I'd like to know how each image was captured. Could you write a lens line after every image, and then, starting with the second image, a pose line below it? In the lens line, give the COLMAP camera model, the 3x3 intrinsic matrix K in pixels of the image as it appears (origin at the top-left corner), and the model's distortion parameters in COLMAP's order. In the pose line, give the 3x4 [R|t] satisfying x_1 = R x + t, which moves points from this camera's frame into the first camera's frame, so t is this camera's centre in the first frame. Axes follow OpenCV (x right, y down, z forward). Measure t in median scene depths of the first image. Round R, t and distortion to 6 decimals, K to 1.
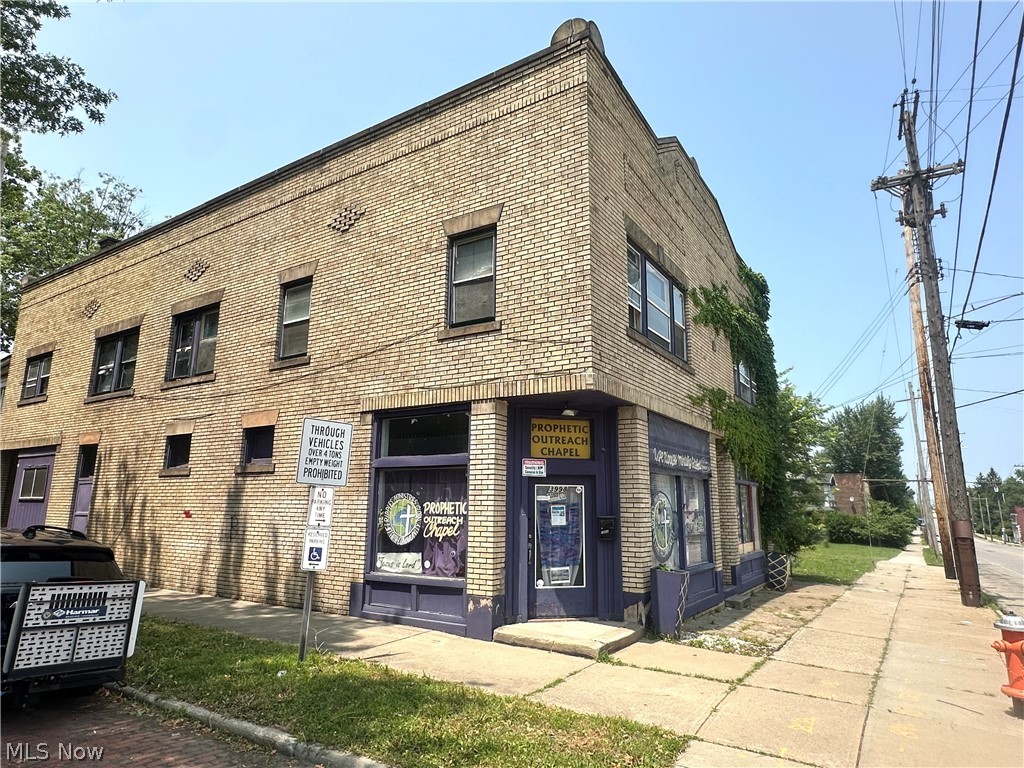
lens RADIAL K [[606.6, 0, 510.8], [0, 606.6, 381.6], [0, 0, 1]] dist [-0.005304, 0.000376]
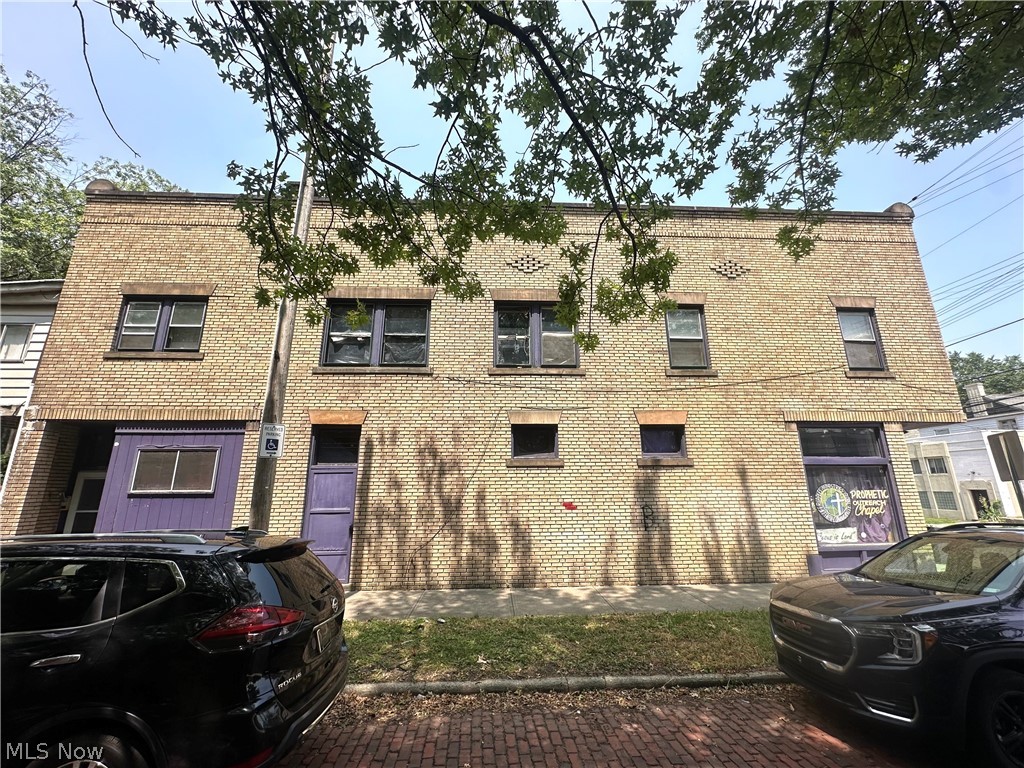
lens RADIAL K [[407.9, 0, 505.8], [0, 407.9, 381.3], [0, 0, 1]] dist [-0.002106, 0.000127]
pose [[0.814412, 0.129895, 0.565562, -1.323588], [-0.106050, 0.991527, -0.075015, 0.100431], [-0.570514, 0.001115, 0.821287, 0.659982]]
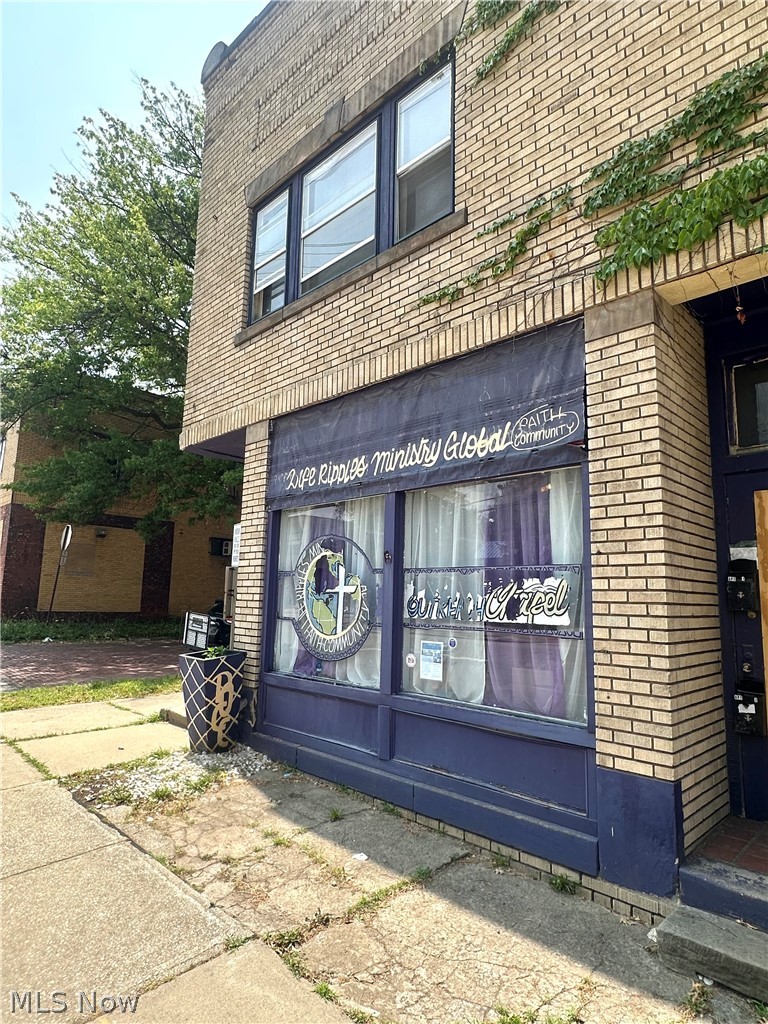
lens RADIAL K [[606.6, 0, 384.3], [0, 606.6, 511.4], [0, 0, 1]] dist [-0.005304, 0.000376]
pose [[-0.215402, -0.155143, -0.964123, 0.815707], [0.174242, 0.965349, -0.194269, 0.291144], [0.960855, -0.209837, -0.180906, 1.212690]]
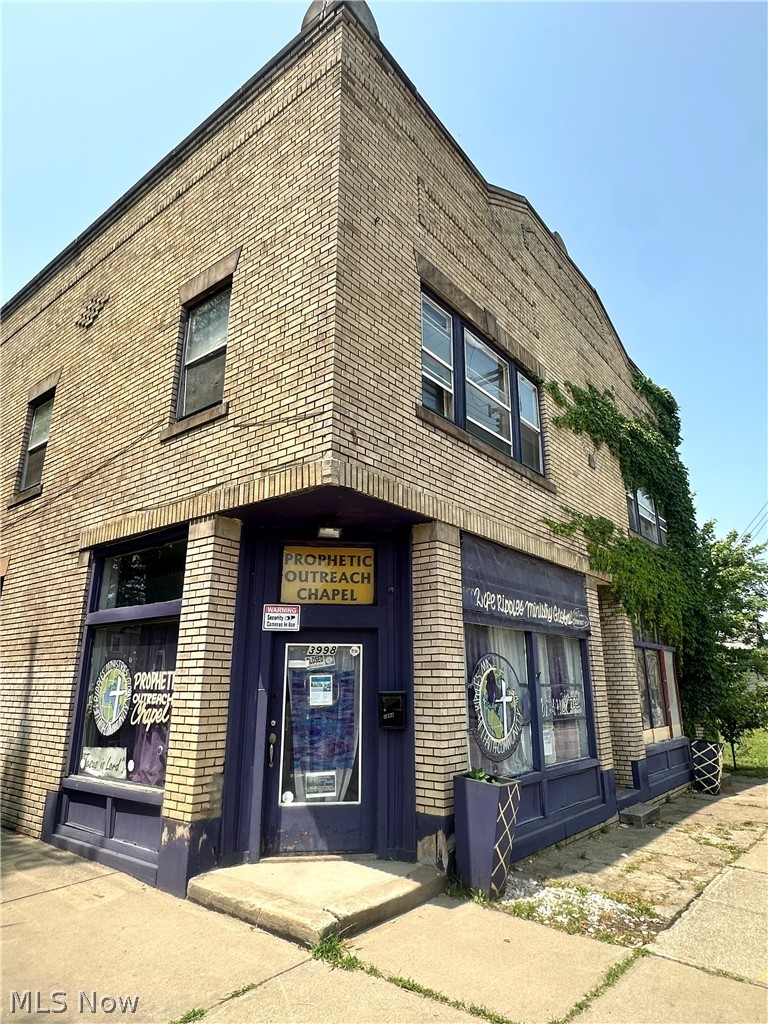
lens RADIAL K [[606.6, 0, 383.8], [0, 606.6, 512.2], [0, 0, 1]] dist [-0.005304, 0.000376]
pose [[0.994808, -0.036193, -0.095114, 0.204879], [0.028907, 0.996620, -0.076899, 0.075999], [0.097576, 0.073750, 0.992492, 0.320149]]
